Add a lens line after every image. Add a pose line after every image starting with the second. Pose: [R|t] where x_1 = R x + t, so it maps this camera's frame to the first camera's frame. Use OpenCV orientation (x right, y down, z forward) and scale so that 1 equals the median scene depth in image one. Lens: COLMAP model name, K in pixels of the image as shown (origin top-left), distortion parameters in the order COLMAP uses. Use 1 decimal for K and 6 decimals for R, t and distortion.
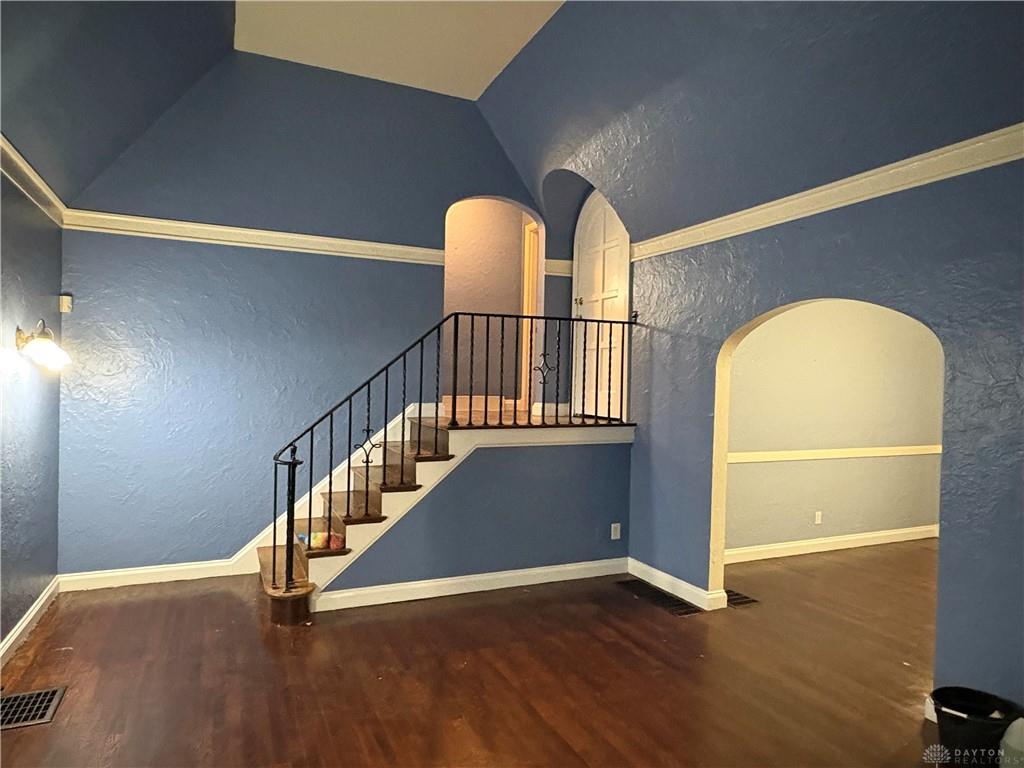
lens RADIAL K [[637.7, 0, 512.0], [0, 637.7, 384.0], [0, 0, 1]] dist [-0.023284, 0.003539]
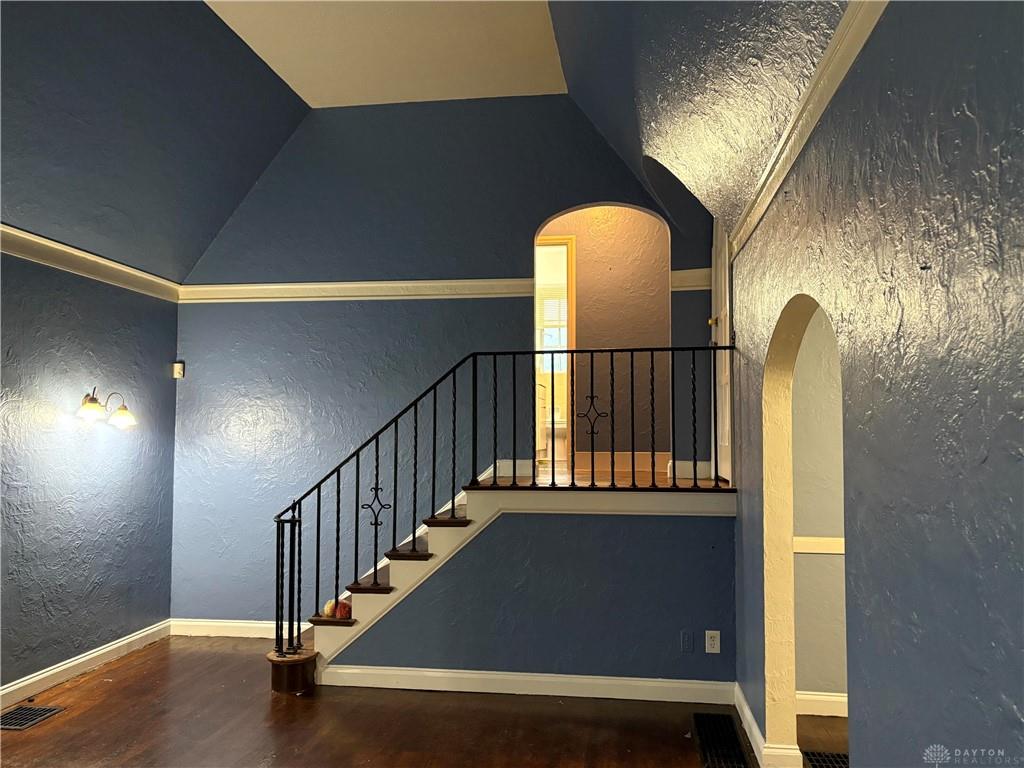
lens RADIAL K [[796.1, 0, 512.0], [0, 796.1, 384.0], [0, 0, 1]] dist [0.008327, -0.002388]
pose [[0.840755, -0.051847, -0.538927, 0.537530], [0.013001, 0.997051, -0.075637, 0.011068], [0.541259, 0.056586, 0.838950, 0.136158]]
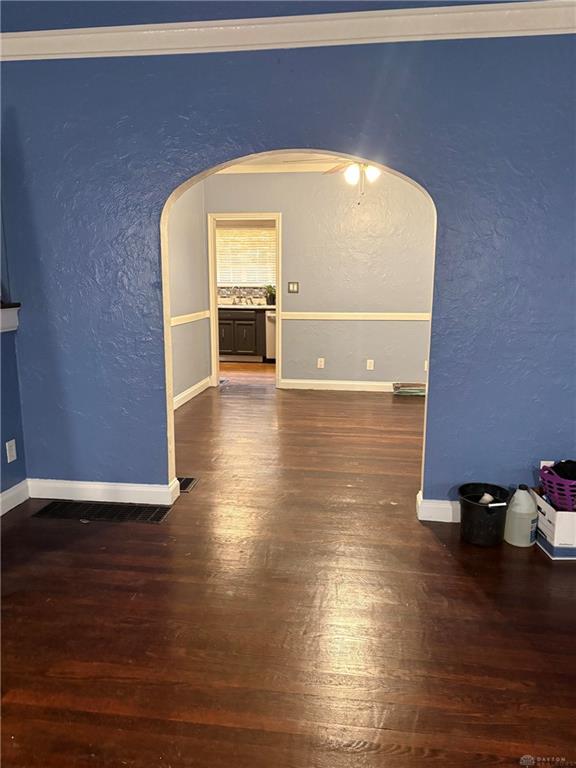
lens RADIAL K [[599.5, 0, 288.0], [0, 599.5, 384.0], [0, 0, 1]] dist [0.010562, 0.005467]
pose [[0.532529, -0.183525, 0.826275, -0.276817], [0.016591, 0.978286, 0.206595, 0.018940], [-0.846249, -0.096310, 0.524011, 0.444351]]
